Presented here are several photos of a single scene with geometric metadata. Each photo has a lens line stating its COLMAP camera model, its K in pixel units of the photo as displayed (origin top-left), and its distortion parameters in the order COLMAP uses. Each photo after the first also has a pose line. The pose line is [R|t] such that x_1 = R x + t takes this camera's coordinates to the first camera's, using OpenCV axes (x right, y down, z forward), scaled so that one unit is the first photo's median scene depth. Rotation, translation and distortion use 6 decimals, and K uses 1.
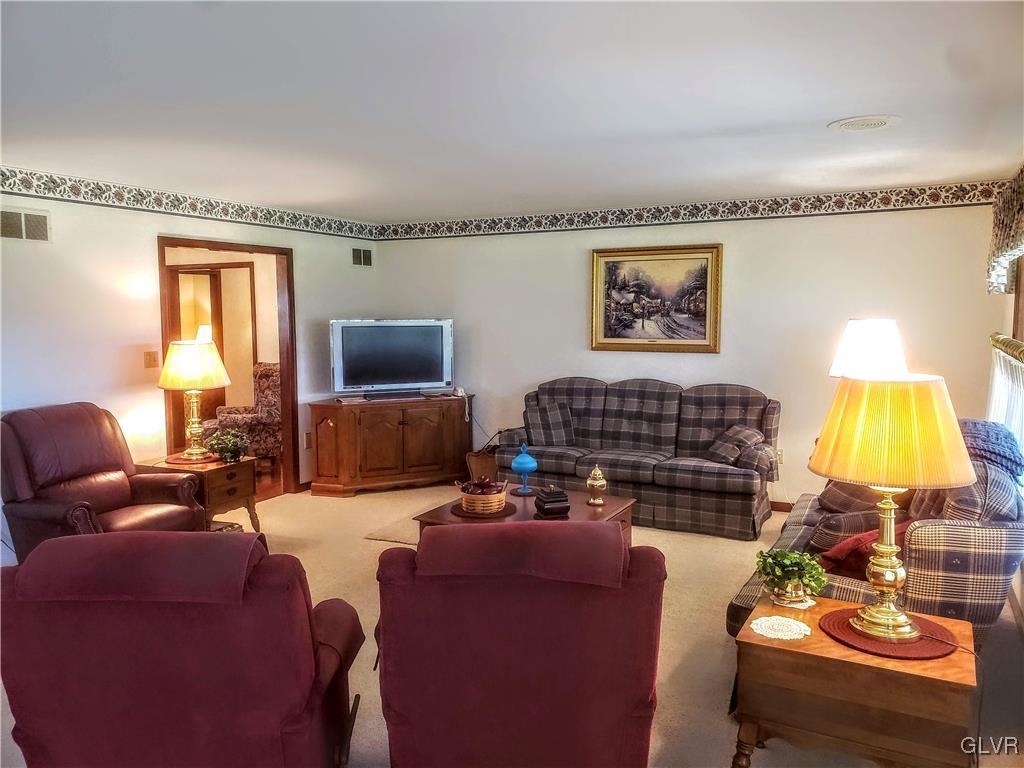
lens RADIAL K [[799.7, 0, 516.5], [0, 799.7, 376.5], [0, 0, 1]] dist [0.069776, -0.004135]
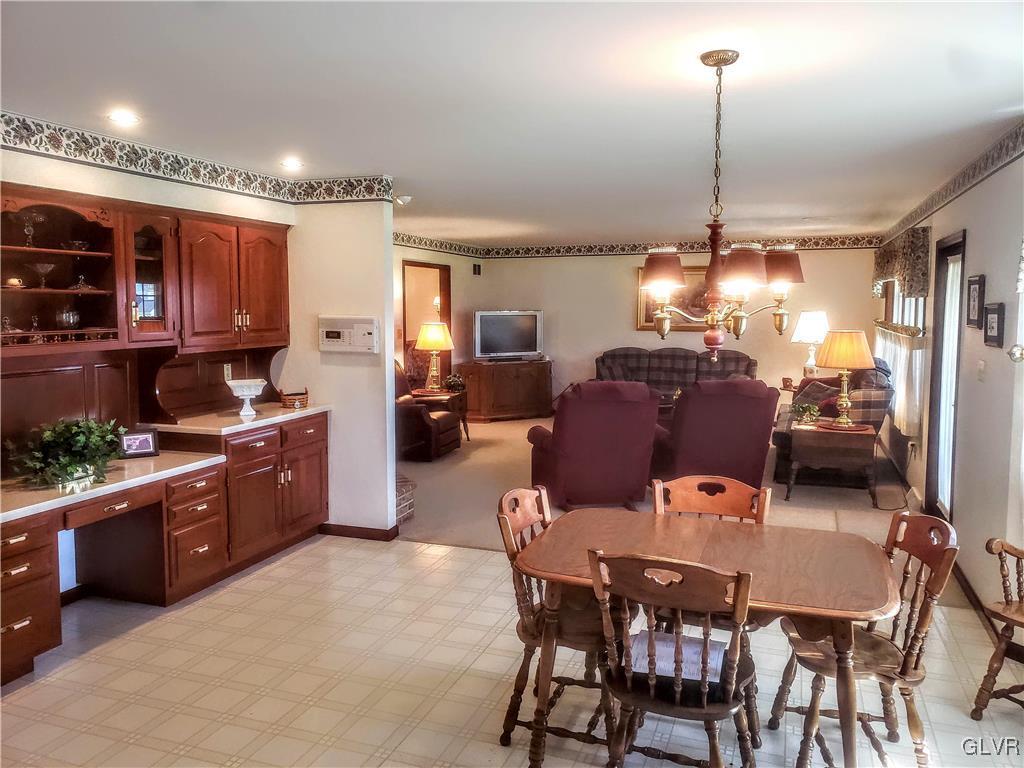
lens RADIAL K [[786.9, 0, 500.9], [0, 786.9, 383.6], [0, 0, 1]] dist [0.035902, -0.000725]
pose [[0.994391, -0.005643, 0.105612, -0.358531], [0.003733, 0.999826, 0.018276, 0.045166], [-0.105697, -0.017779, 0.994239, -0.559894]]
